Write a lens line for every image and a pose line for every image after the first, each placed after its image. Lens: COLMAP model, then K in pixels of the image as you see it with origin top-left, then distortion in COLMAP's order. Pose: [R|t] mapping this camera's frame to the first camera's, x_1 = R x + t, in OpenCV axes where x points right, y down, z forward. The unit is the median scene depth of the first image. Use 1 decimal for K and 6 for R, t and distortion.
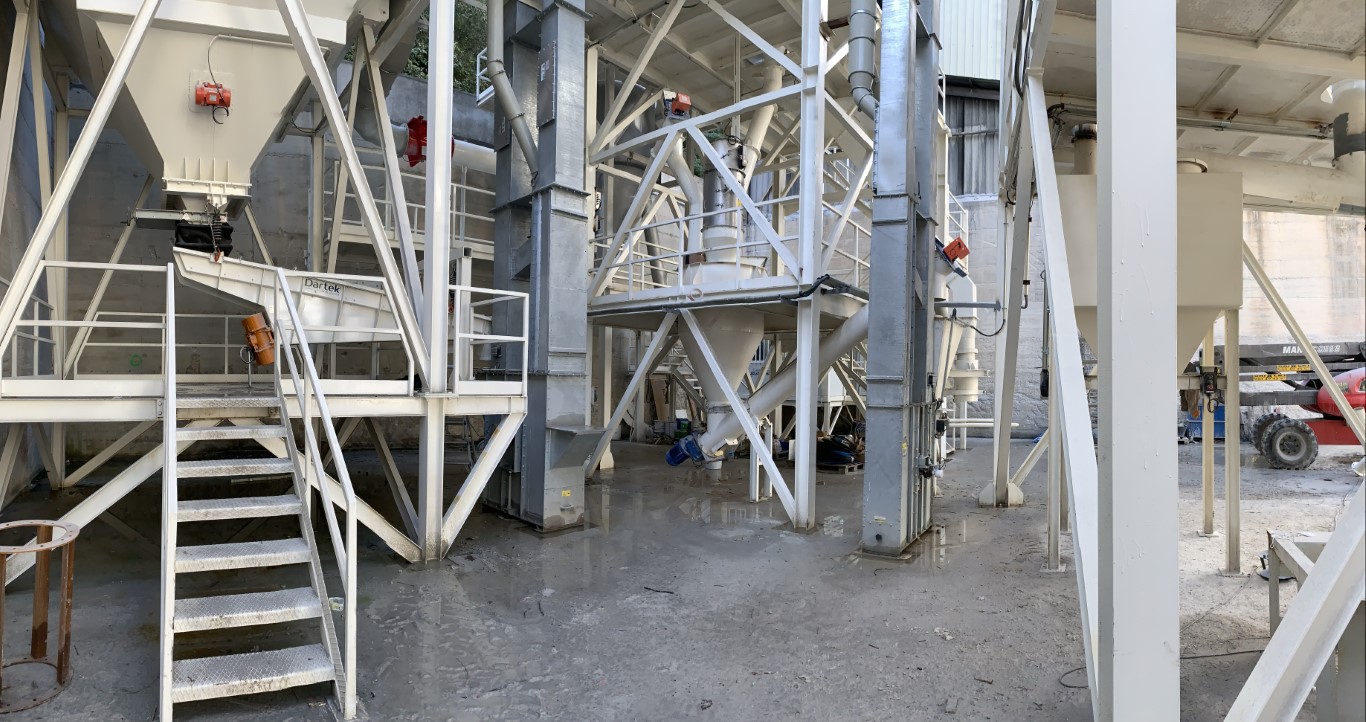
lens RADIAL K [[985.3, 0, 683.0], [0, 985.3, 361.0], [0, 0, 1]] dist [0.000125, -0.000032]
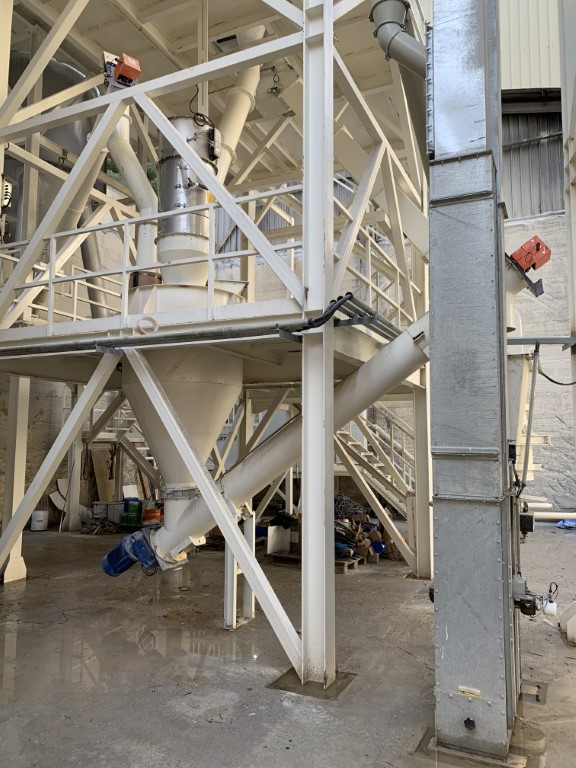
lens RADIAL K [[645.2, 0, 288.0], [0, 645.2, 384.0], [0, 0, 1]] dist [0.014988, -0.018421]
pose [[0.975934, 0.004332, 0.218023, 0.010234], [0.008735, 0.998224, -0.058934, -0.001485], [-0.217891, 0.059420, 0.974163, 0.533268]]
